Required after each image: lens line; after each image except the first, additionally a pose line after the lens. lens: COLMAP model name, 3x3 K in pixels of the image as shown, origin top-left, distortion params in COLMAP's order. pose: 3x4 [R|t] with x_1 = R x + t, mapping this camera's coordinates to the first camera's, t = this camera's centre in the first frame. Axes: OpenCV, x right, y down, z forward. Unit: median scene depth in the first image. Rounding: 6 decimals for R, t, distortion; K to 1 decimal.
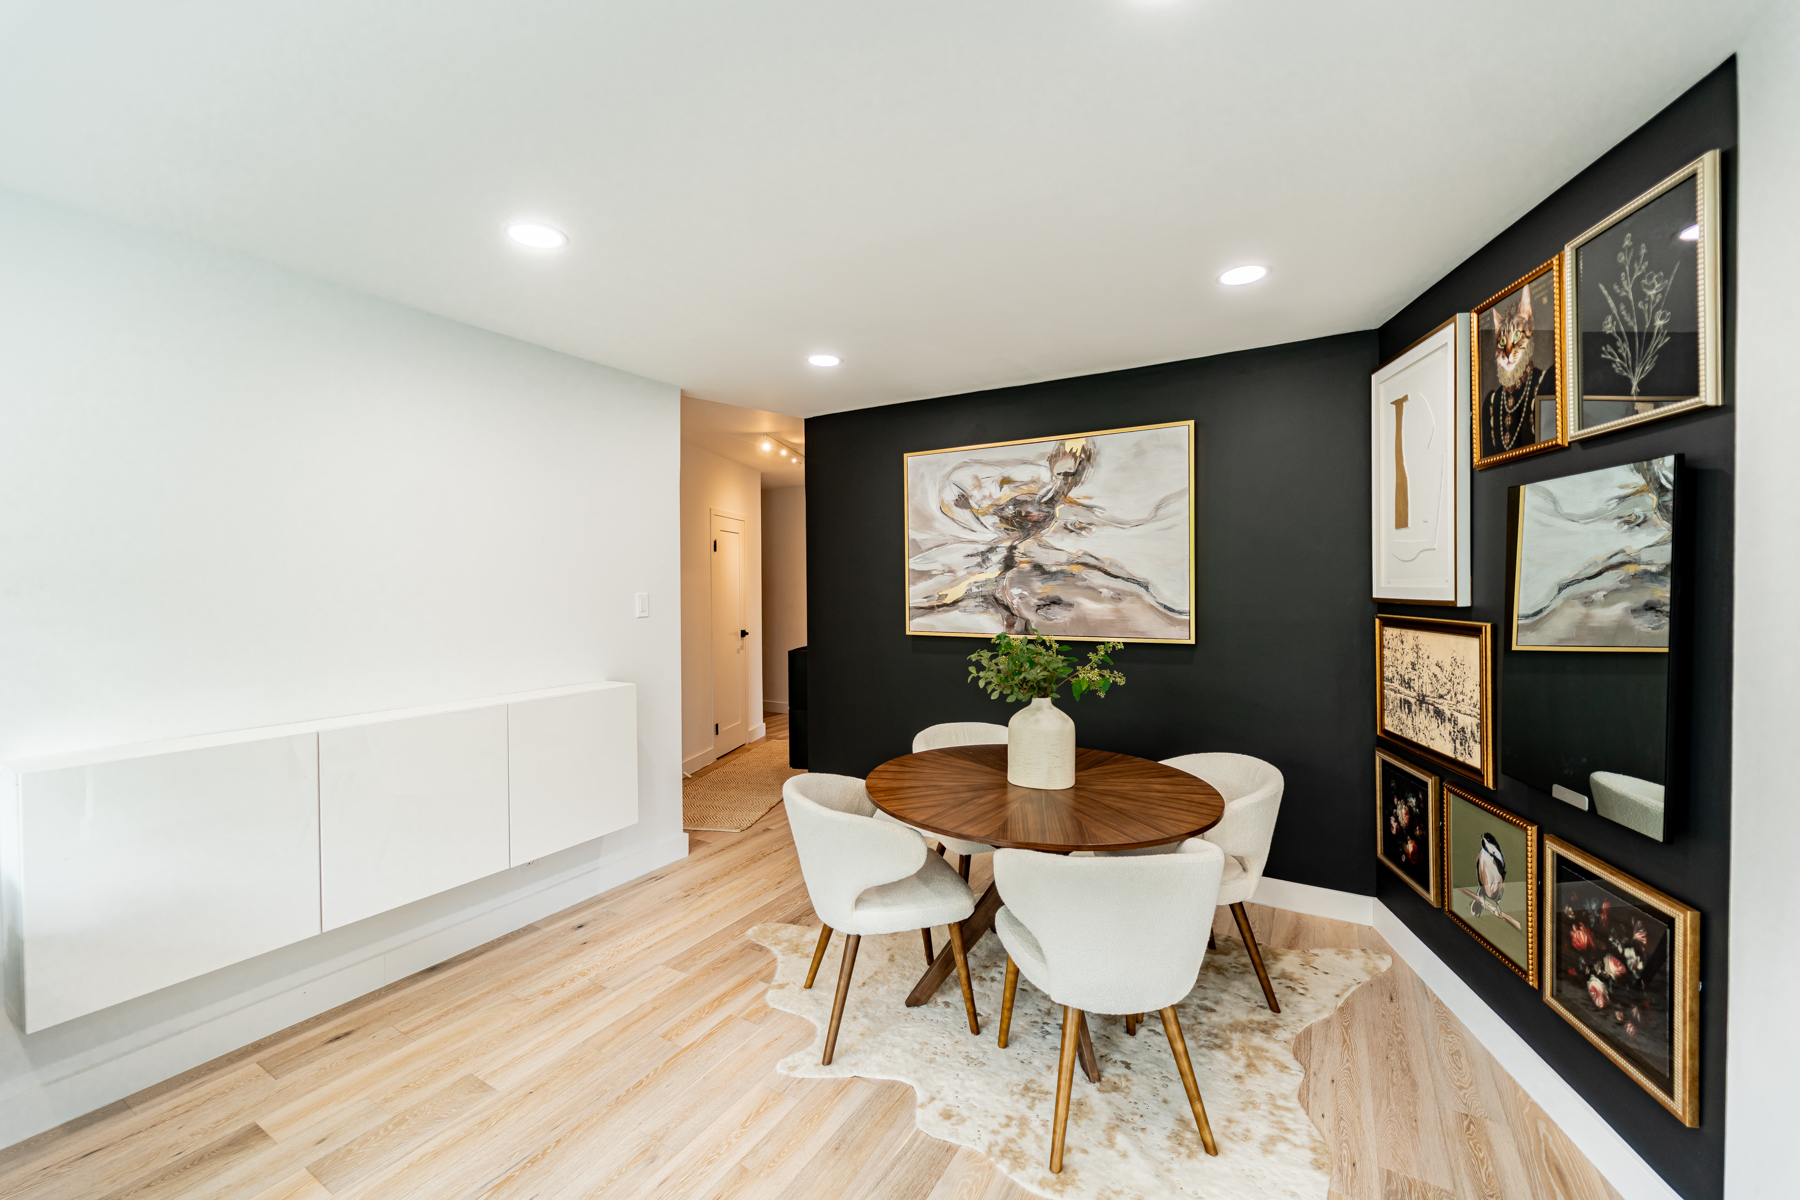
lens RADIAL K [[714.9, 0, 899.6], [0, 714.9, 597.1], [0, 0, 1]] dist [0.000174, -0.000683]
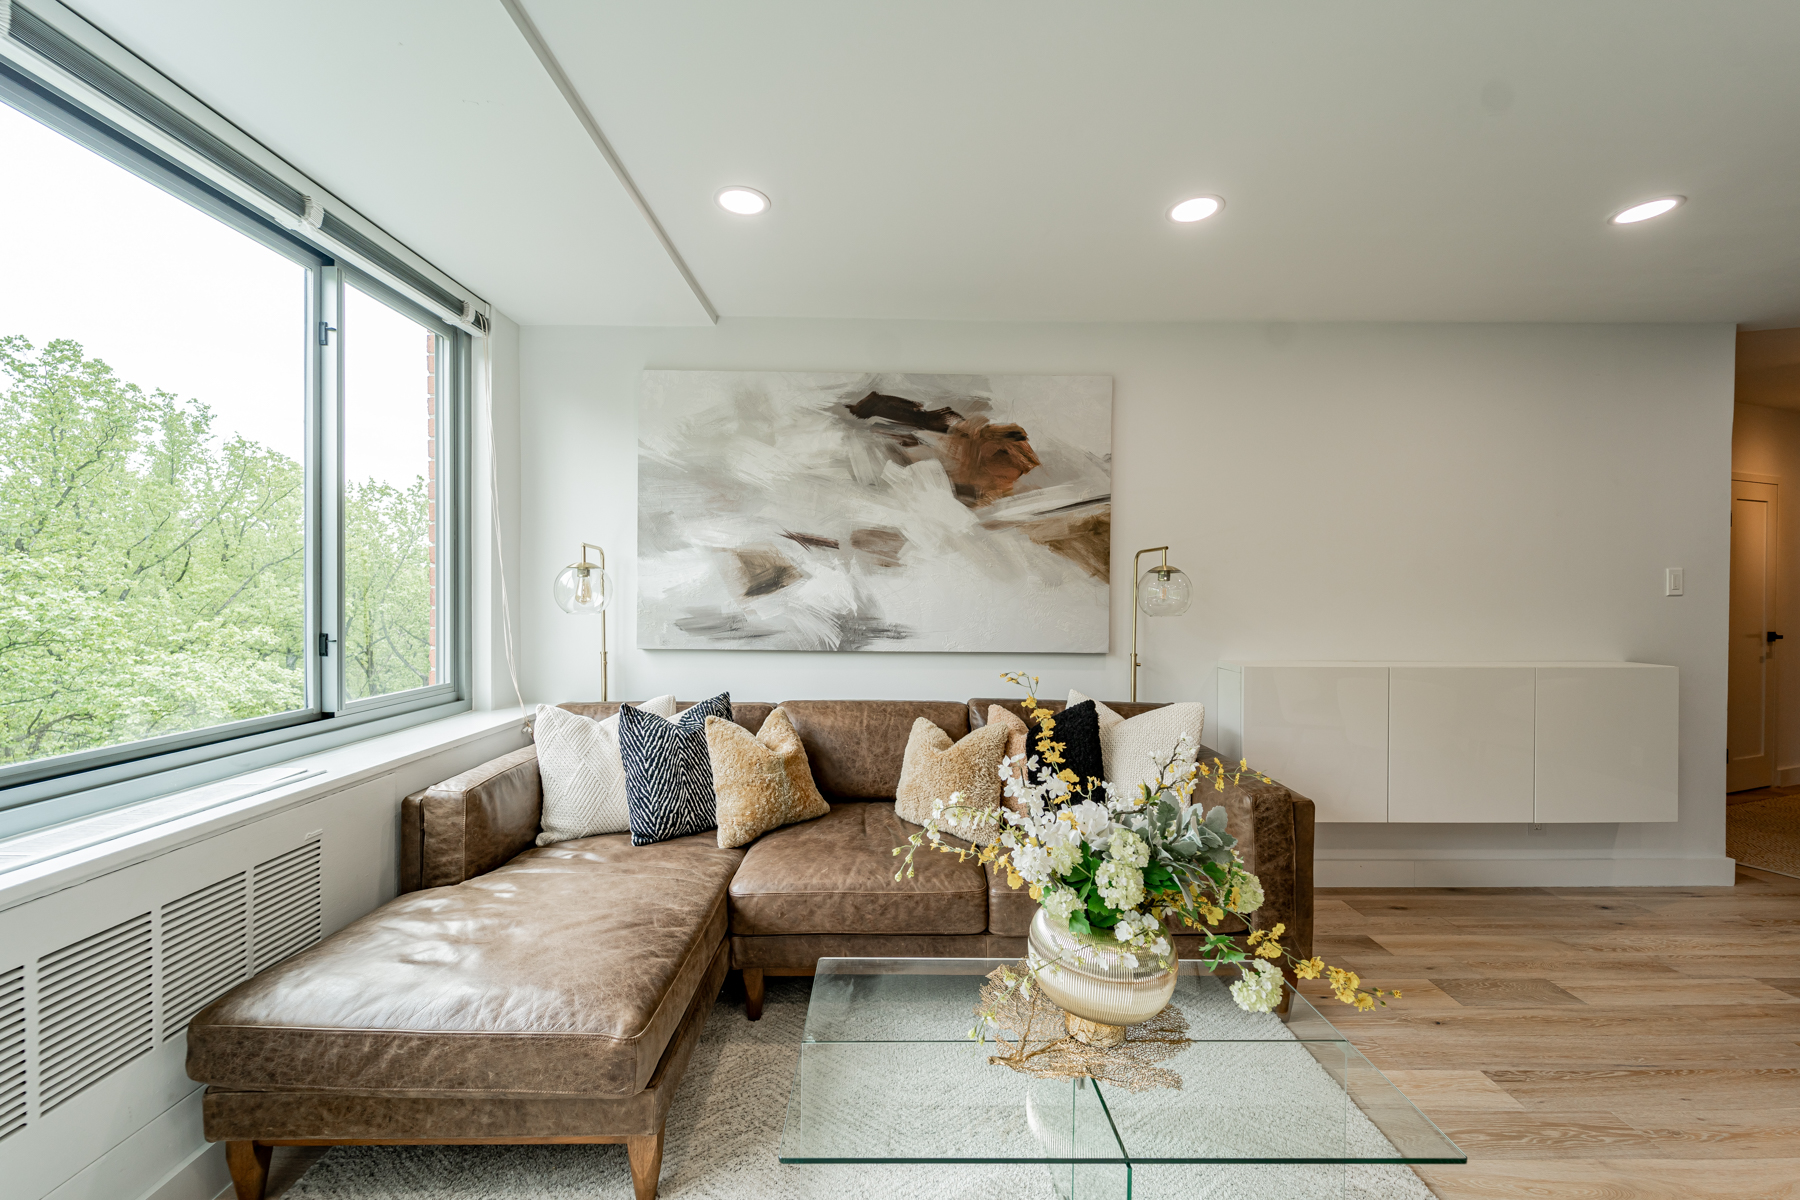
lens RADIAL K [[713.2, 0, 903.4], [0, 713.2, 600.3], [0, 0, 1]] dist [-0.000259, -0.000510]
pose [[0.520190, 0.014850, -0.853921, -0.140125], [-0.018536, 0.999810, 0.006095, 0.062628], [0.853849, 0.012657, 0.520366, -0.375627]]
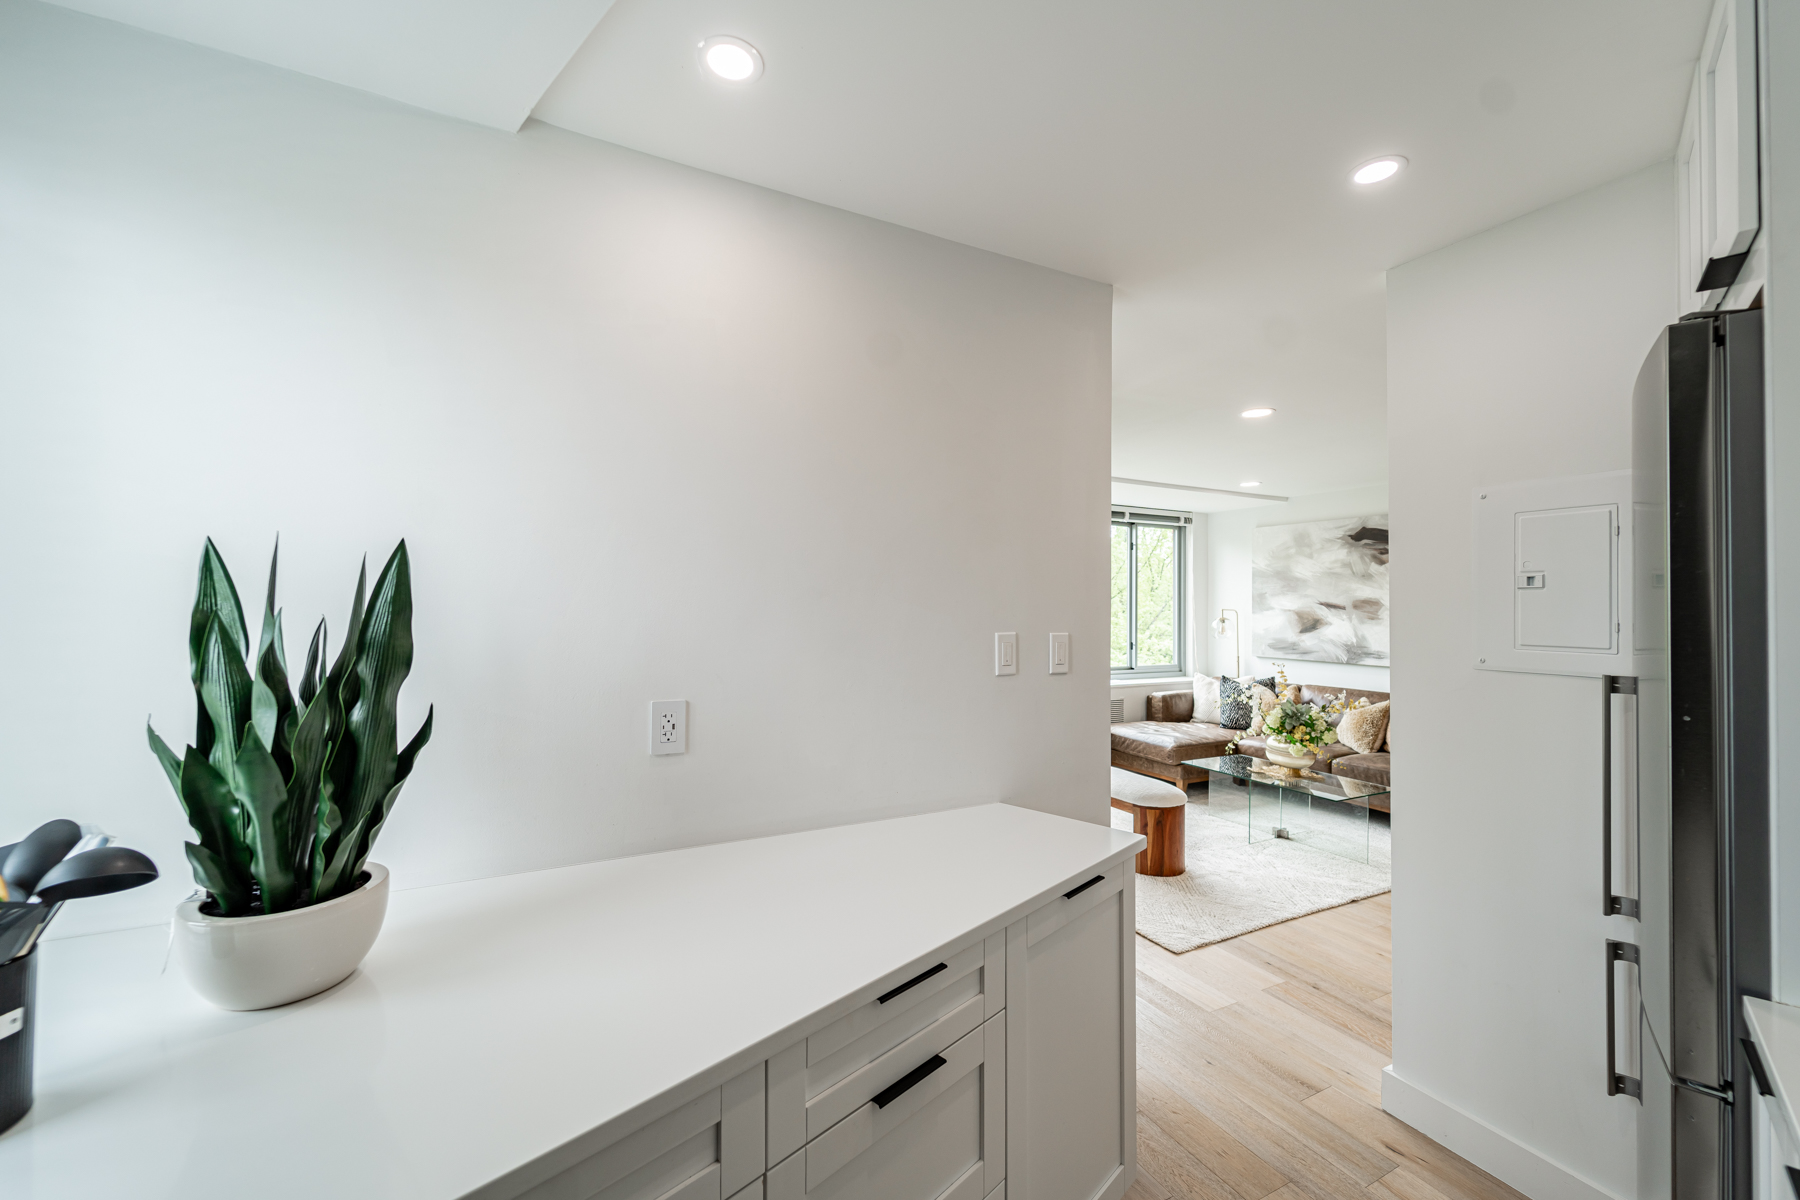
lens RADIAL K [[707.4, 0, 899.1], [0, 707.4, 596.0], [0, 0, 1]] dist [-0.000304, -0.000204]
pose [[-0.536687, -0.013432, -0.843675, 1.434200], [-0.015856, 0.999857, -0.005832, -0.020986], [0.843633, 0.010247, -0.536823, 0.148210]]
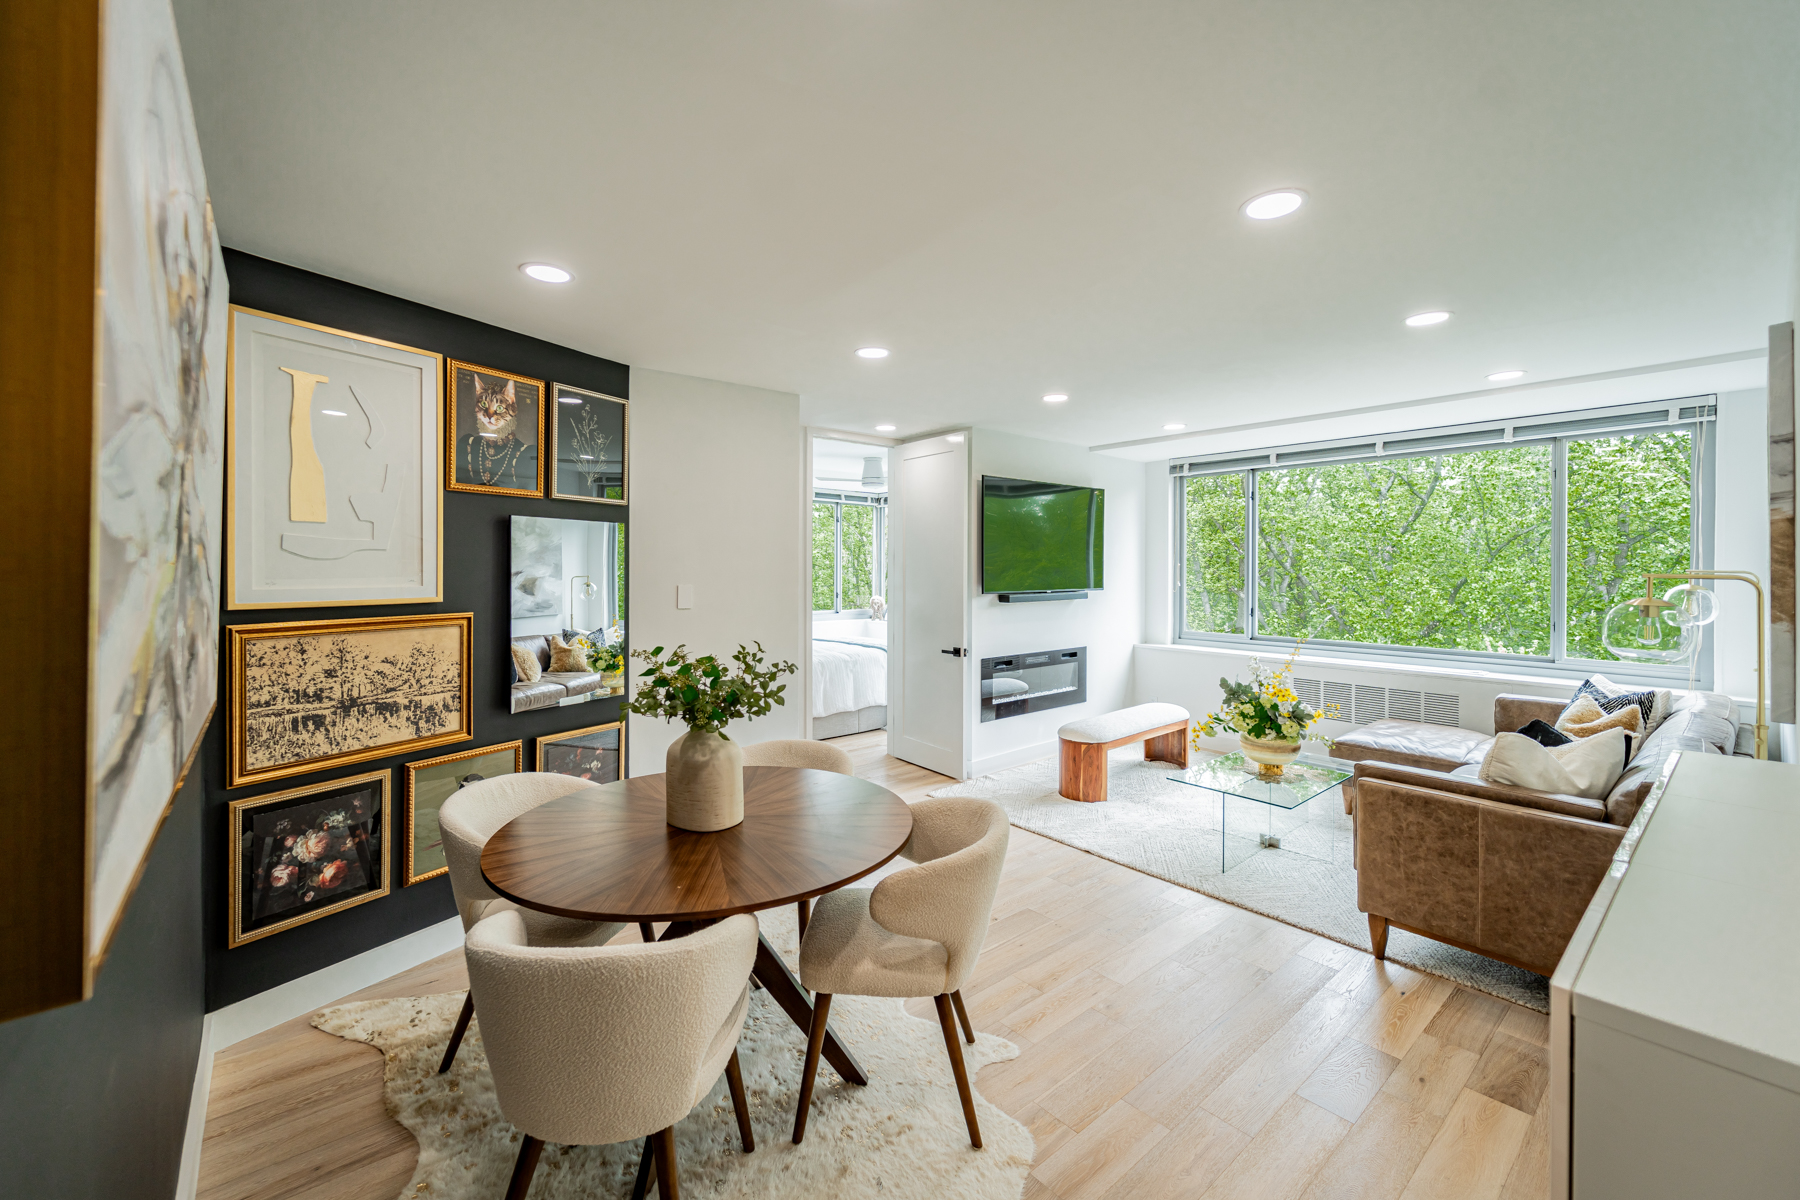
lens RADIAL K [[726.4, 0, 863.1], [0, 726.4, 567.6], [0, 0, 1]] dist [-0.000083, -0.000140]
pose [[-0.933768, 0.005267, 0.357841, -0.260148], [0.010663, 0.999857, 0.013108, -0.045234], [-0.357721, 0.016056, -0.933690, 1.634939]]
